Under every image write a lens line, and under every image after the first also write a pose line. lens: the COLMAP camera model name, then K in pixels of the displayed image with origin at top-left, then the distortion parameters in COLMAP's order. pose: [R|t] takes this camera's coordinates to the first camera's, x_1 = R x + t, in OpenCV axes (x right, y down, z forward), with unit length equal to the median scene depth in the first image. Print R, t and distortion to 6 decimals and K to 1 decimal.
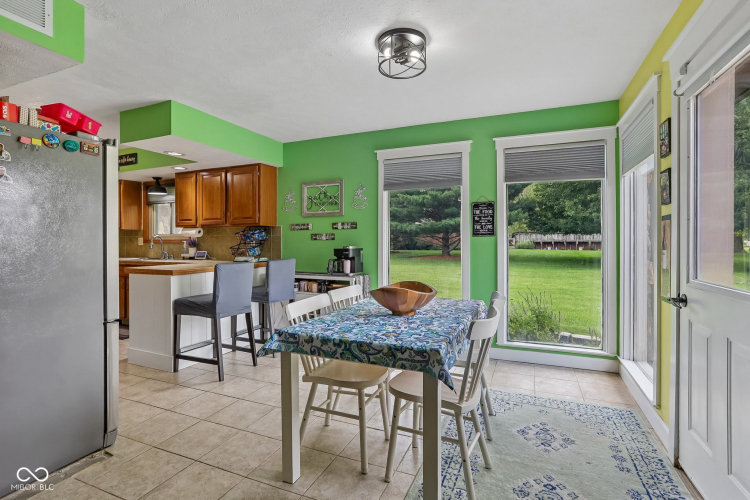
lens RADIAL K [[362.8, 0, 376.5], [0, 362.8, 240.1], [0, 0, 1]] dist [-0.021800, 0.001152]
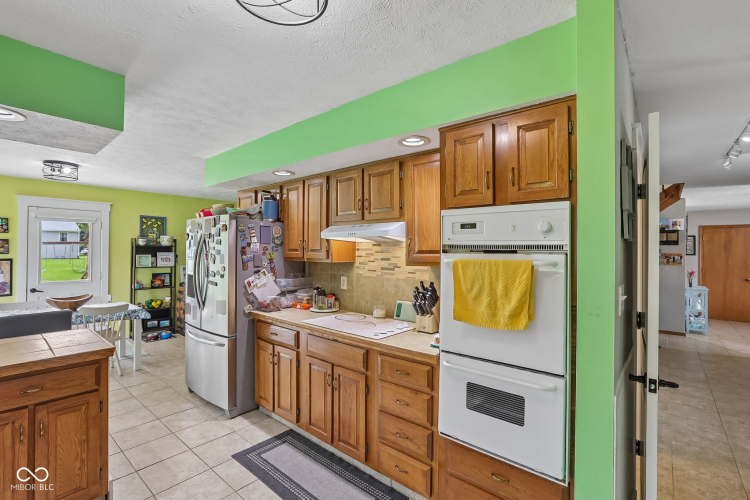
lens RADIAL K [[344.1, 0, 376.1], [0, 344.1, 246.6], [0, 0, 1]] dist [-0.039545, 0.012896]
pose [[-0.954406, -0.000818, 0.298511, -1.077552], [-0.005594, 0.999870, -0.015148, -0.066804], [-0.298459, -0.016127, -0.954286, 1.182947]]
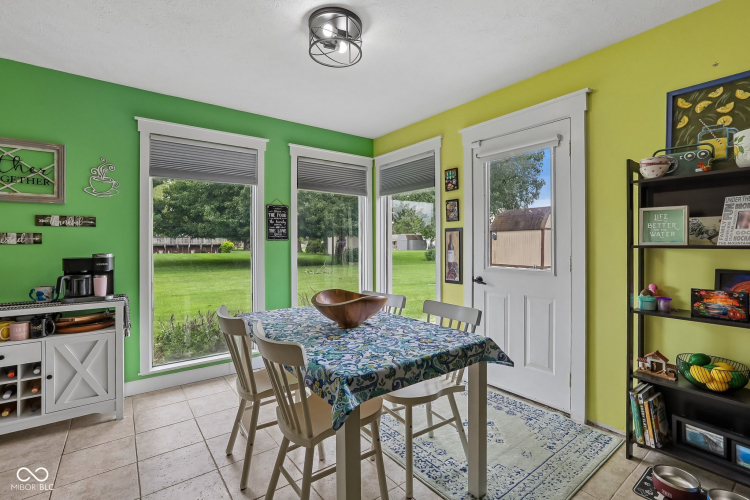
lens RADIAL K [[344.1, 0, 386.1], [0, 344.1, 242.0], [0, 0, 1]] dist [-0.039545, 0.012896]
pose [[0.483250, 0.003210, 0.875477, -0.312703], [0.000355, 0.999992, -0.003862, -0.001407], [-0.875483, 0.002177, 0.483245, 0.243785]]
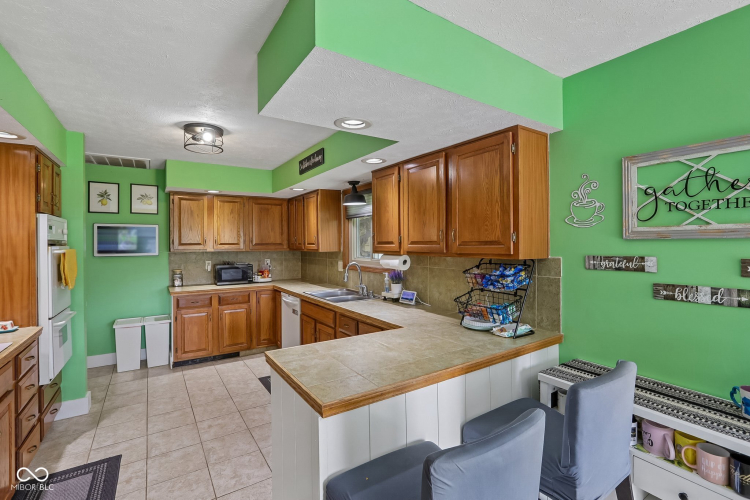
lens RADIAL K [[344.1, 0, 372.2], [0, 344.1, 243.6], [0, 0, 1]] dist [-0.039545, 0.012896]
pose [[0.833536, 0.000009, -0.552465, -0.234244], [0.004016, 0.999973, 0.006075, -0.063810], [0.552450, -0.007282, 0.833514, 0.528507]]
